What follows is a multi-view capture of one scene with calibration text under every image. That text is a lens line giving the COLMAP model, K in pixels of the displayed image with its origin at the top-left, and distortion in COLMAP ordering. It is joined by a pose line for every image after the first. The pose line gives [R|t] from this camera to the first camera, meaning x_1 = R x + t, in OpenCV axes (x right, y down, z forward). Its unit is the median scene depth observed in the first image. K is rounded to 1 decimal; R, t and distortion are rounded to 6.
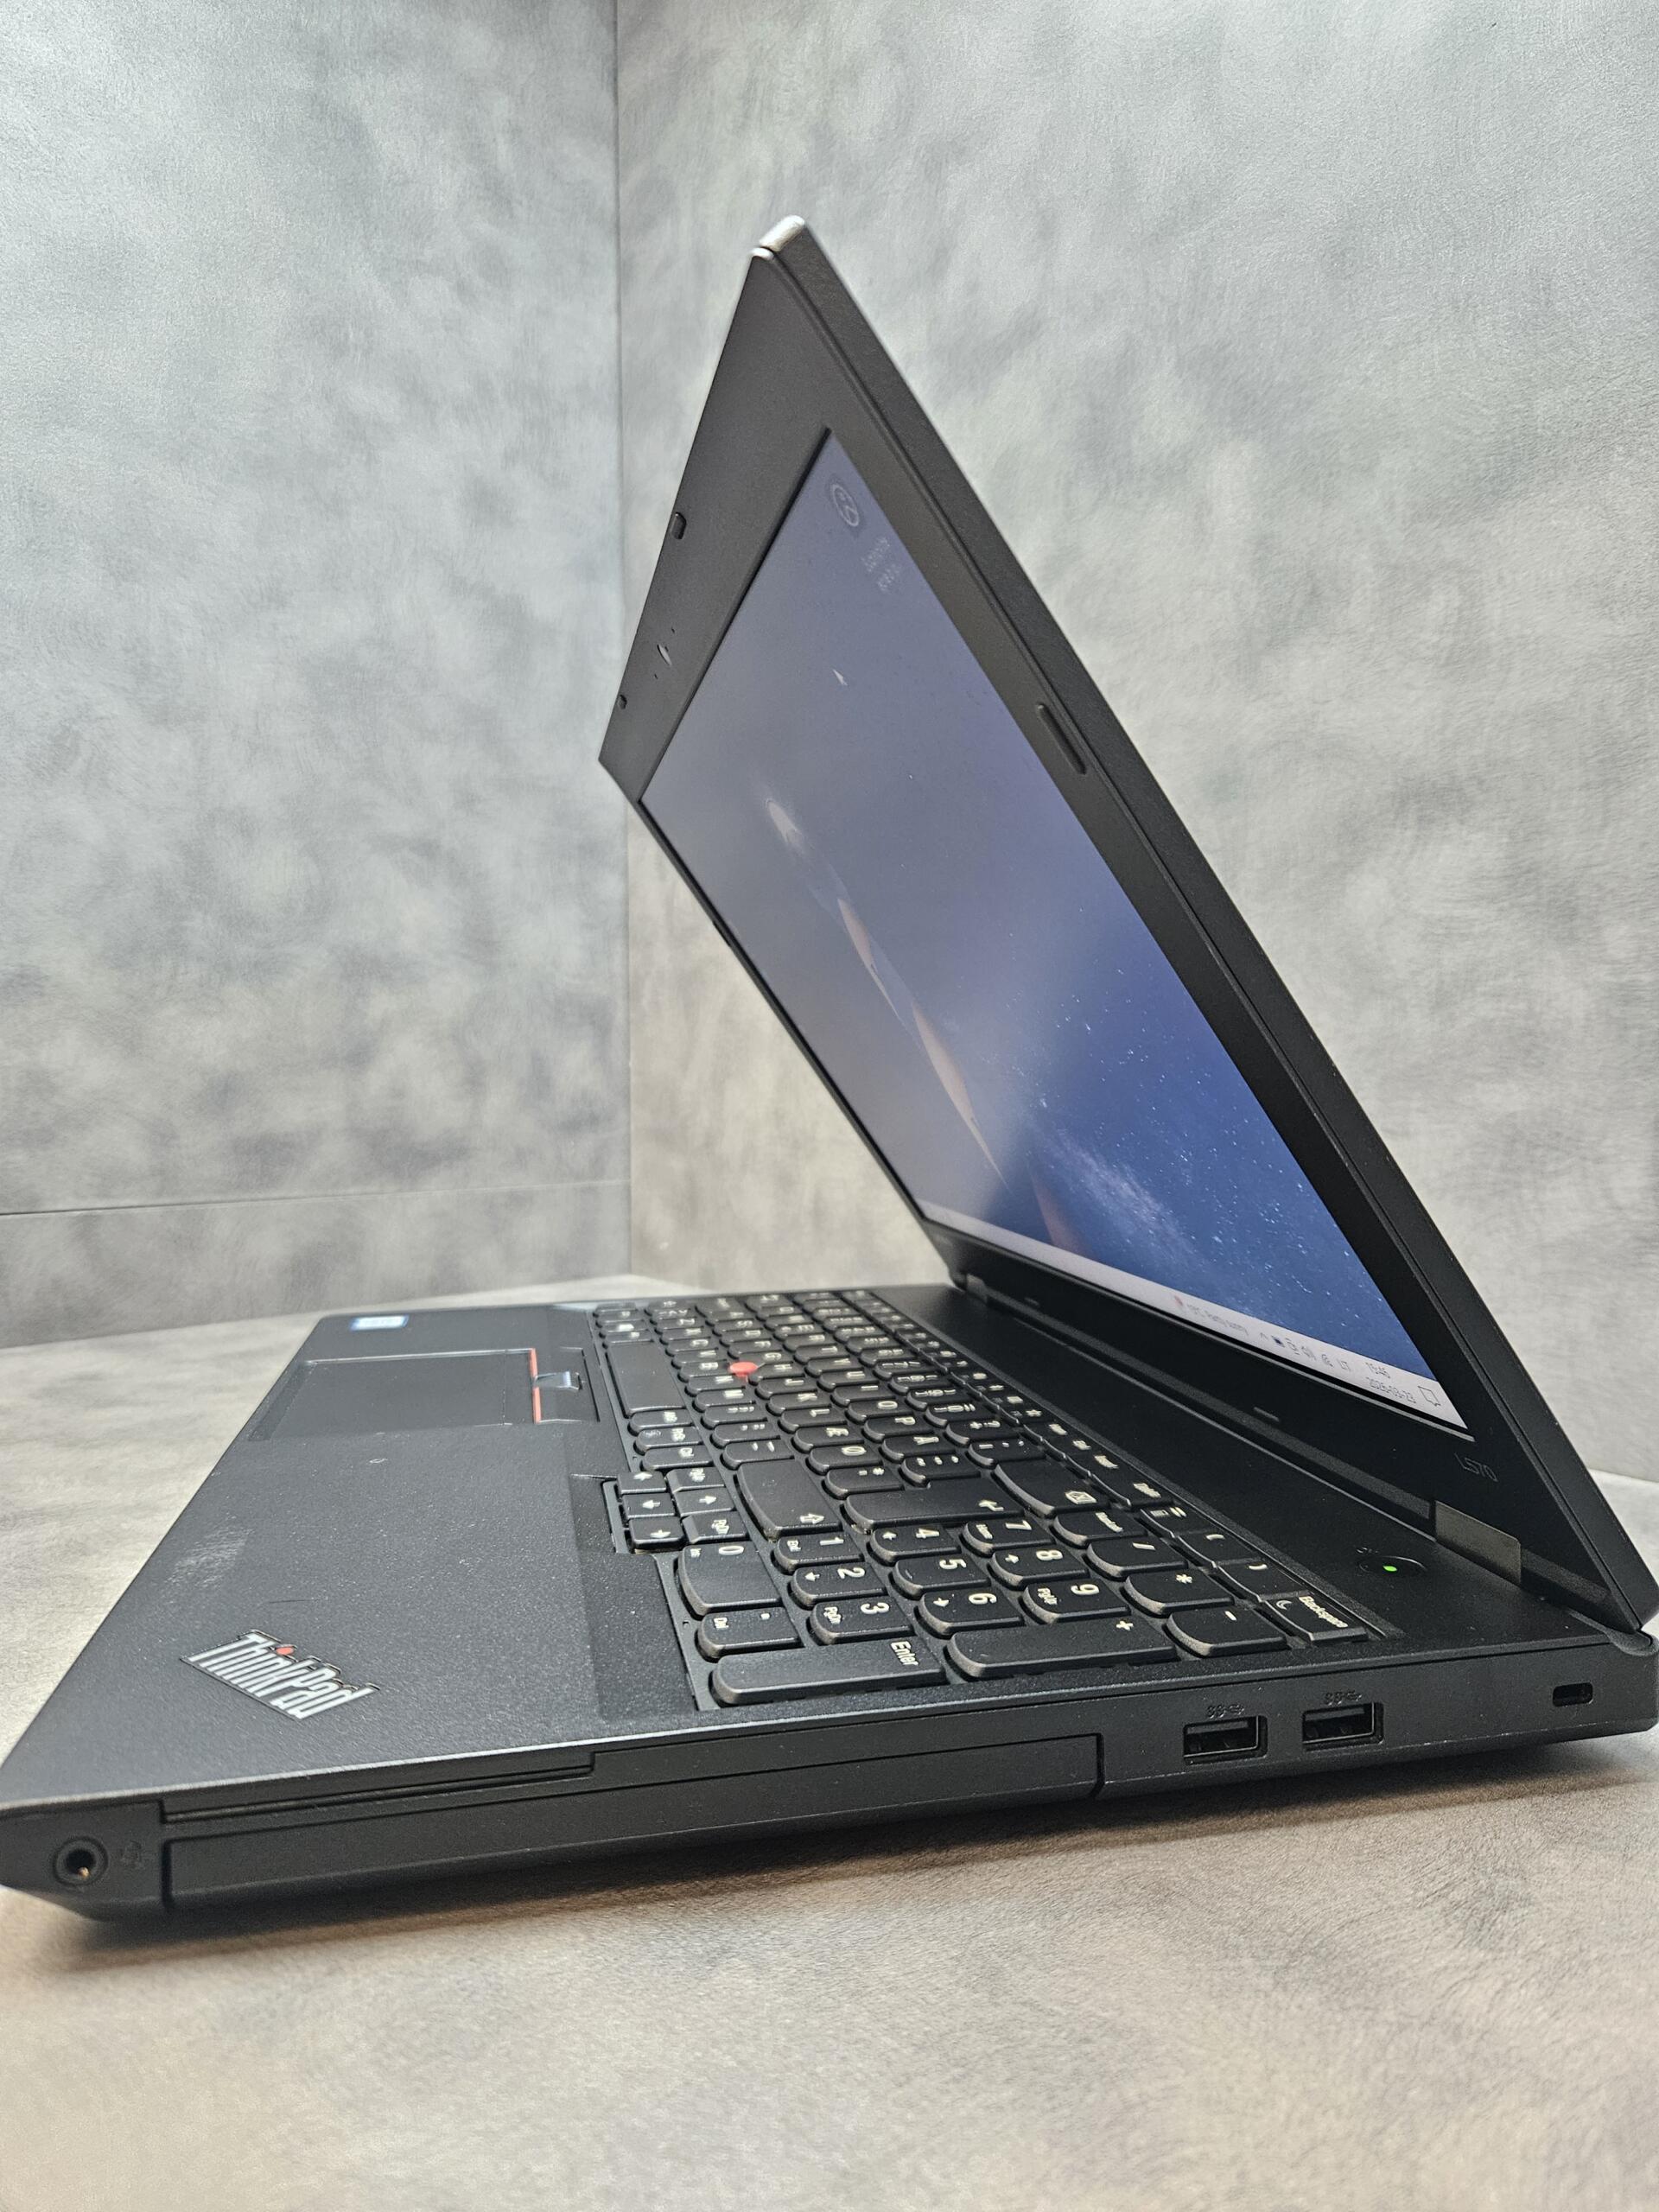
lens RADIAL K [[1540.4, 0, 829.5], [0, 1540.4, 1106.0], [0, 0, 1]] dist [0.045945, -0.059184]
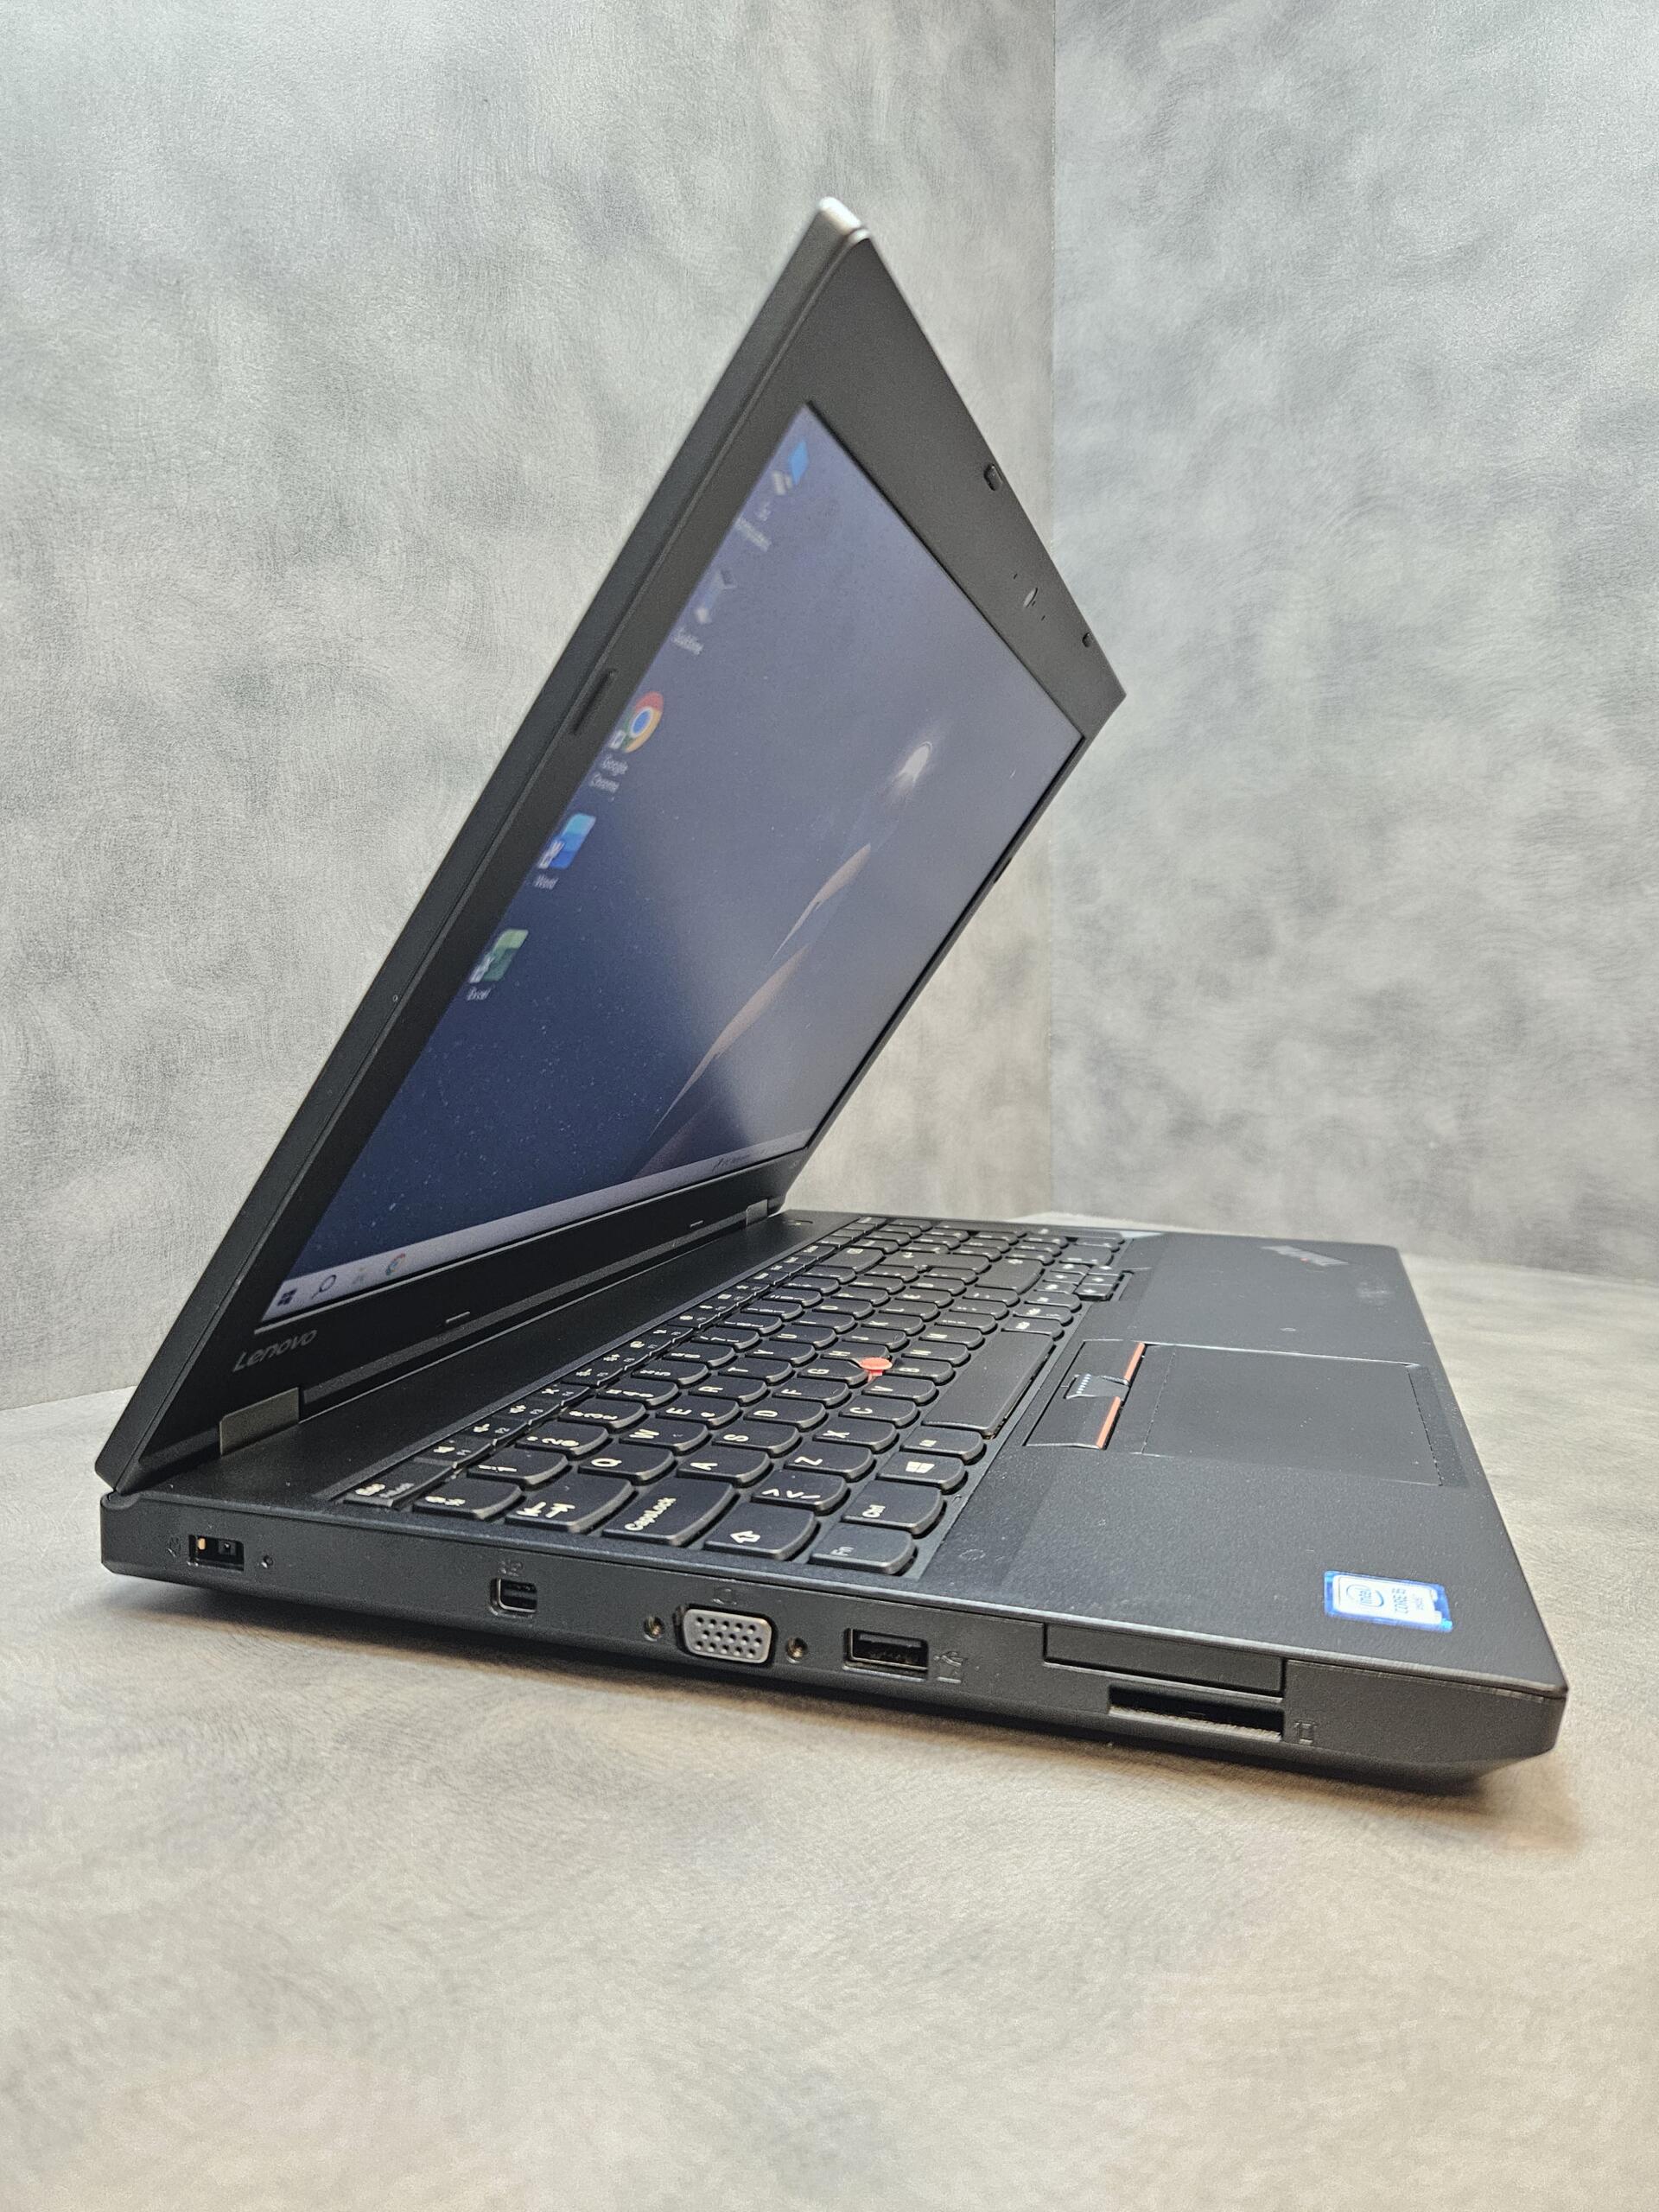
lens RADIAL K [[1540.4, 0, 829.5], [0, 1540.4, 1106.0], [0, 0, 1]] dist [0.045945, -0.059184]
pose [[-0.112109, -0.067326, 0.991413, -0.796382], [0.021553, 0.997303, 0.070164, -0.025186], [-0.993462, 0.029234, -0.110355, 0.891512]]
